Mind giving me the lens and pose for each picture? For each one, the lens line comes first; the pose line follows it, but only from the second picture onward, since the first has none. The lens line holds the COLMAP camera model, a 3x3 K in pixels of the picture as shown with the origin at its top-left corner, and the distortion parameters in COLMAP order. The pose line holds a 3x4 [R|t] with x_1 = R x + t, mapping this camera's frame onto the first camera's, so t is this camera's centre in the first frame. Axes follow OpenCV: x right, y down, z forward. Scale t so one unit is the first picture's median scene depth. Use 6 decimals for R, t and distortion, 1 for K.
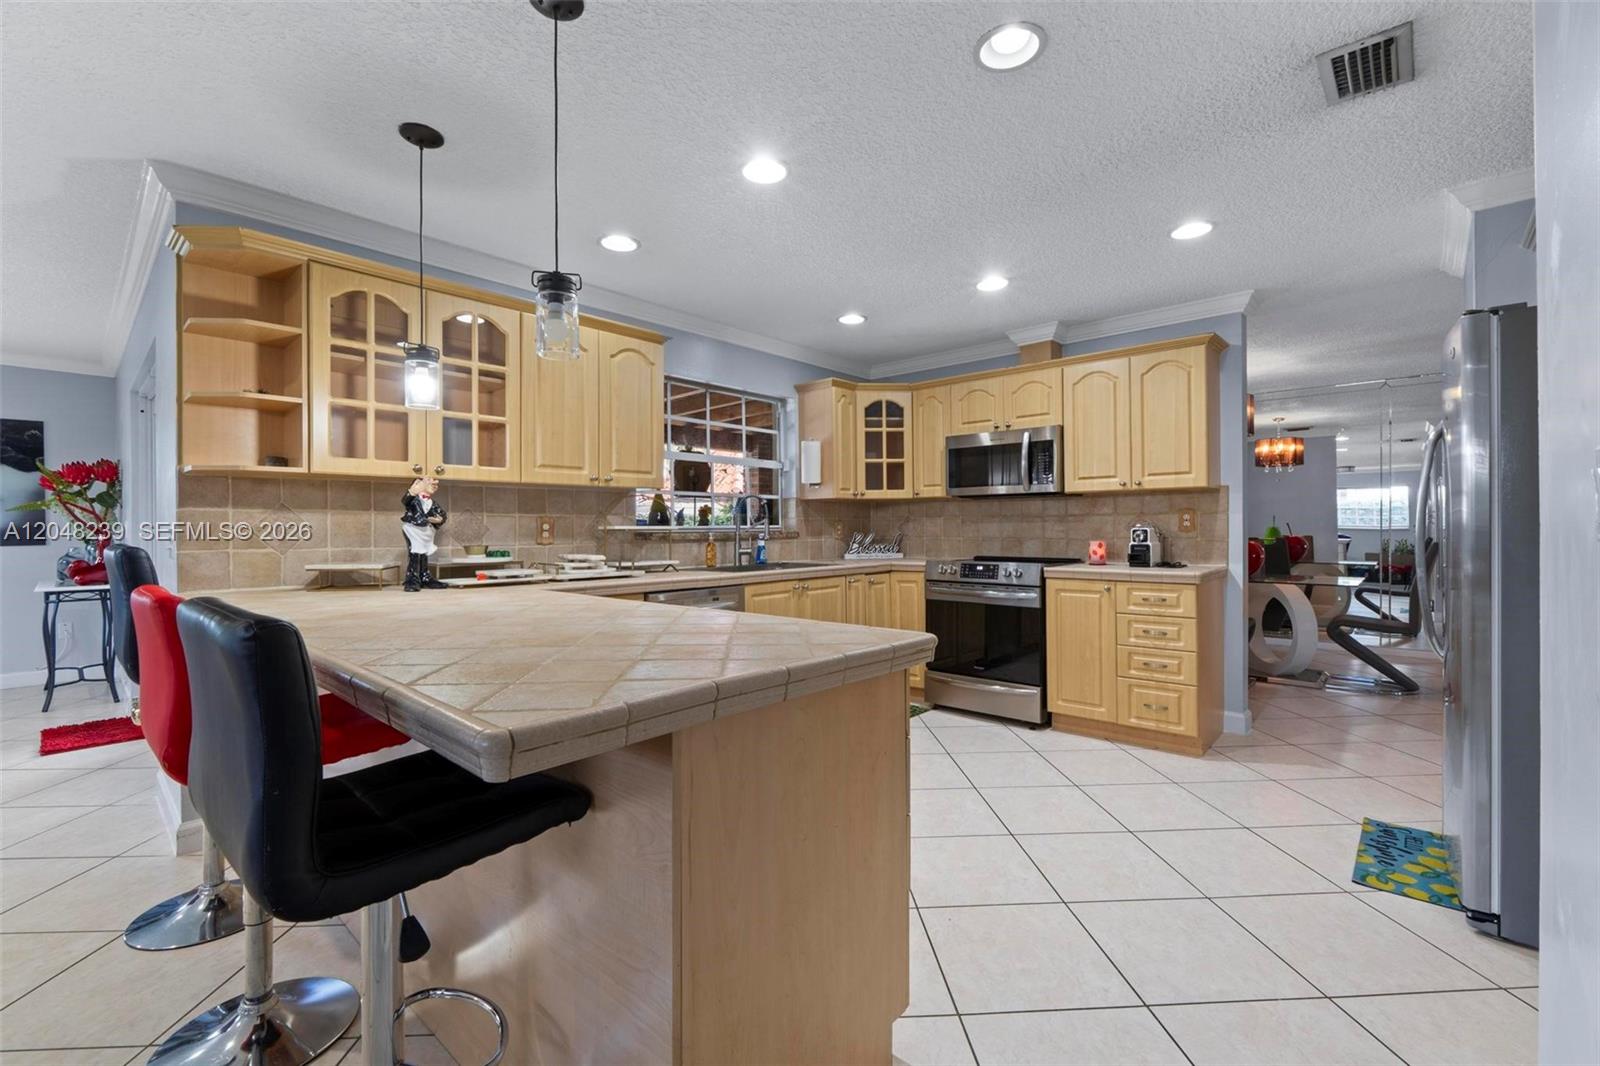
lens RADIAL K [[685.5, 0, 805.5], [0, 685.5, 524.7], [0, 0, 1]] dist [-0.001612, -0.000777]
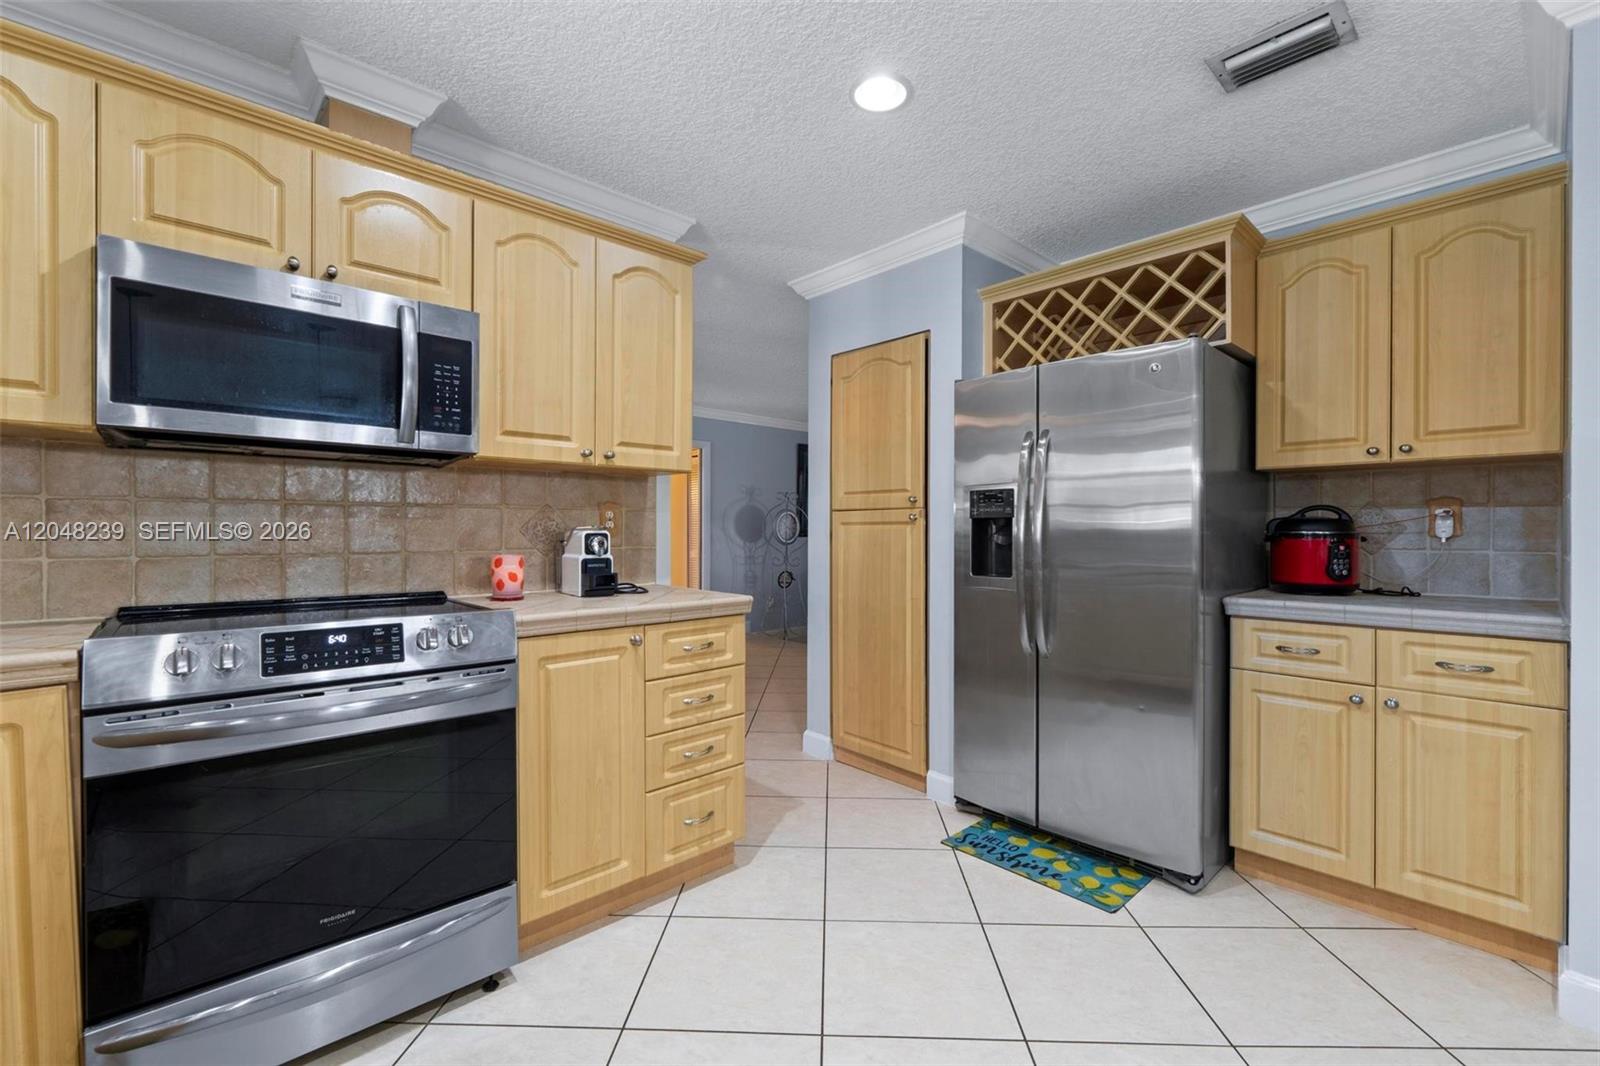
lens RADIAL K [[685.5, 0, 813.0], [0, 685.5, 529.6], [0, 0, 1]] dist [-0.001612, -0.000777]
pose [[0.075814, 0.009604, 0.997076, -0.089127], [-0.006708, 0.999936, -0.009122, 0.007437], [-0.997099, -0.005997, 0.075873, 0.735692]]
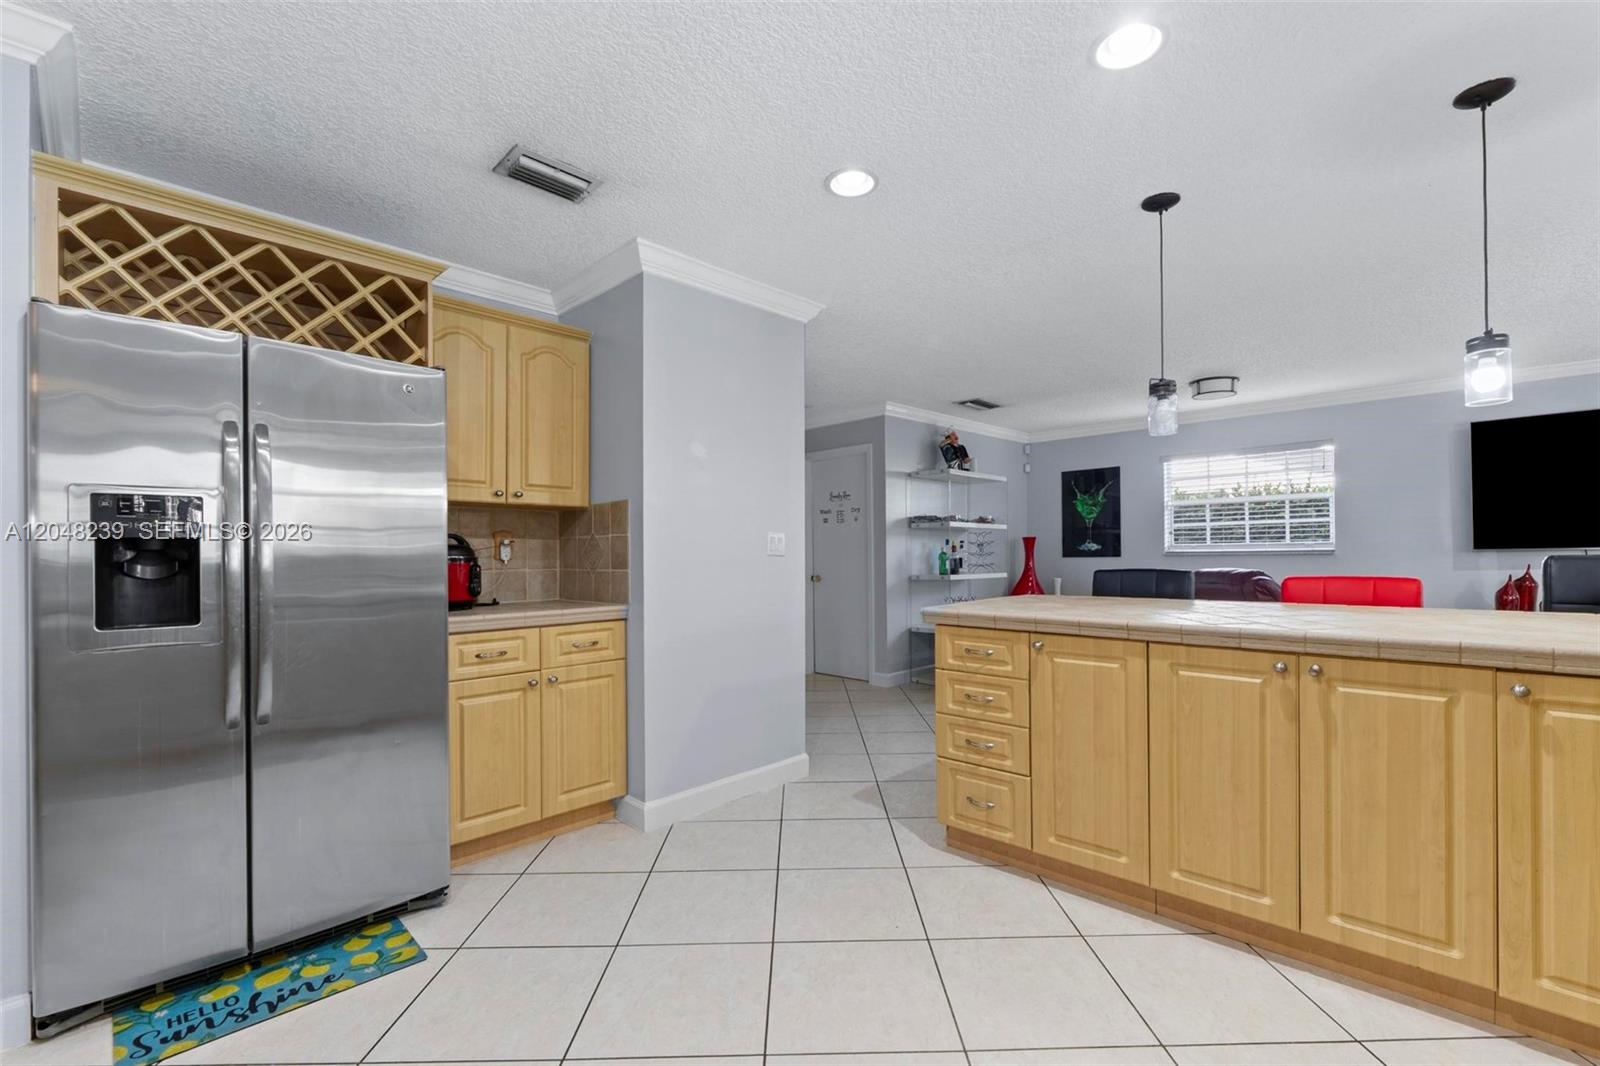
lens RADIAL K [[685.5, 0, 809.8], [0, 685.5, 551.4], [0, 0, 1]] dist [-0.001612, -0.000777]
pose [[-0.999393, 0.014609, 0.031627, 0.149292], [0.014332, 0.999857, -0.008970, 0.007348], [-0.031754, -0.008512, -0.999459, 1.028247]]
